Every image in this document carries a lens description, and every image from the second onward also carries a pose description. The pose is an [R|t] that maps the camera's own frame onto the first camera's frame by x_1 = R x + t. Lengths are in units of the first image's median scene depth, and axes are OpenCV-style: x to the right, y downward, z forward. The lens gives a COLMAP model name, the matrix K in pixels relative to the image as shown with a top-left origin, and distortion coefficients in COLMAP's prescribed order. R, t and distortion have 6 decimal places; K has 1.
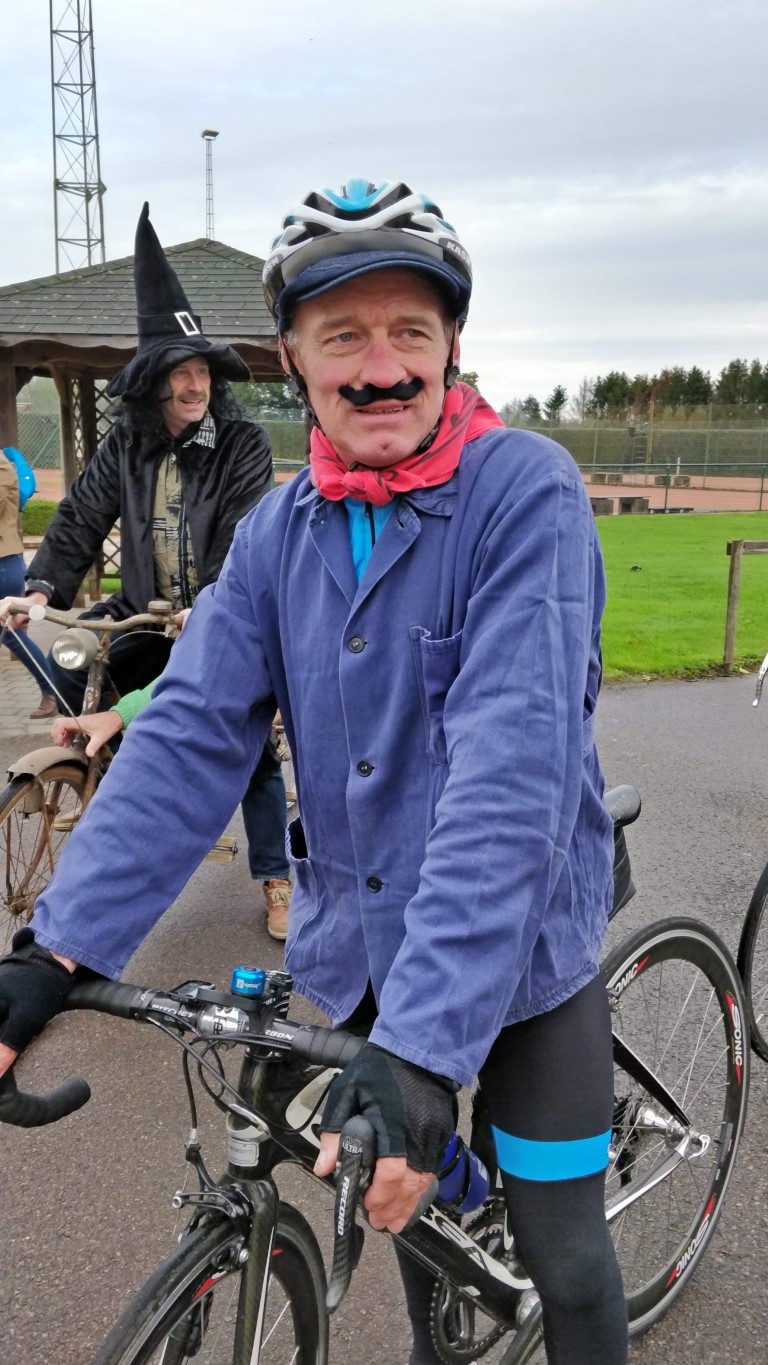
lens RADIAL K [[1093.5, 0, 342.1], [0, 1093.5, 689.5], [0, 0, 1]] dist [0.010478, -0.009262]
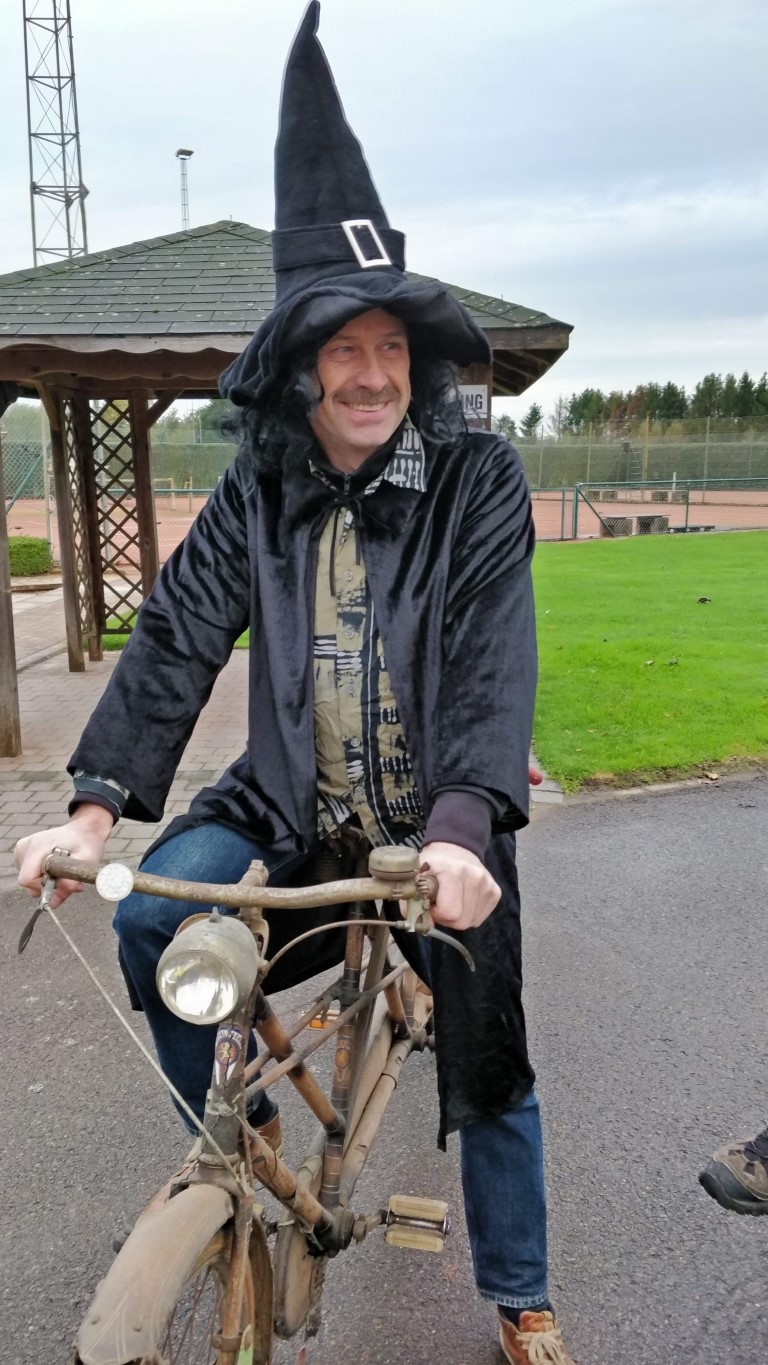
lens RADIAL K [[1093.5, 0, 342.1], [0, 1093.5, 689.5], [0, 0, 1]] dist [0.010478, -0.009262]
pose [[0.999457, -0.027539, 0.018089, -0.034592], [0.027885, 0.999427, -0.019192, -0.025167], [-0.017550, 0.019686, 0.999652, 0.103877]]
